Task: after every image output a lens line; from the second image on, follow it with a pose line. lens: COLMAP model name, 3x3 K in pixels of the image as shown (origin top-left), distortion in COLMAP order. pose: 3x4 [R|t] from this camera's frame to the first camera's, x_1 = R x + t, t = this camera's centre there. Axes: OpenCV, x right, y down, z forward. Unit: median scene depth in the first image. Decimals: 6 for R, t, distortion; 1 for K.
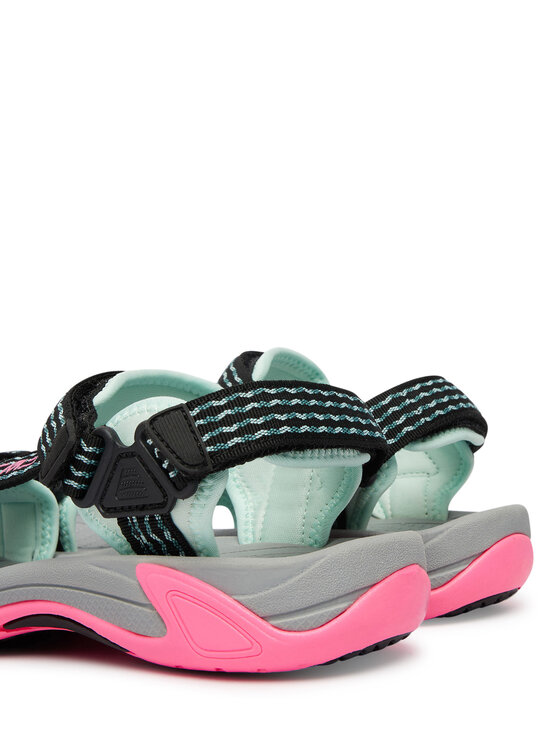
lens RADIAL K [[799.8, 0, 280.0], [0, 799.8, 373.0], [0, 0, 1]] dist [-0.153260, 0.009264]
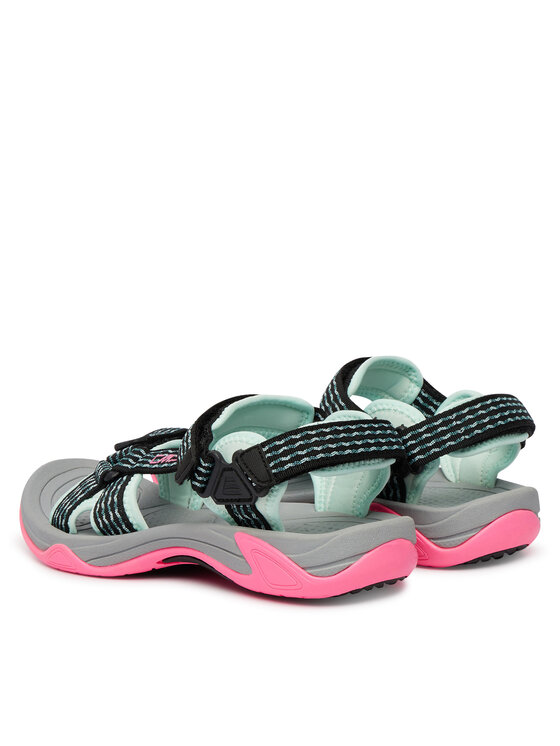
lens RADIAL K [[1517.5, 0, 280.0], [0, 1517.5, 373.0], [0, 0, 1]] dist [-0.066905, -0.078683]
pose [[0.977403, 0.012317, -0.211023, 0.576487], [0.031763, 0.978409, 0.204223, -0.733380], [0.208982, -0.206311, 0.955909, -1.955912]]
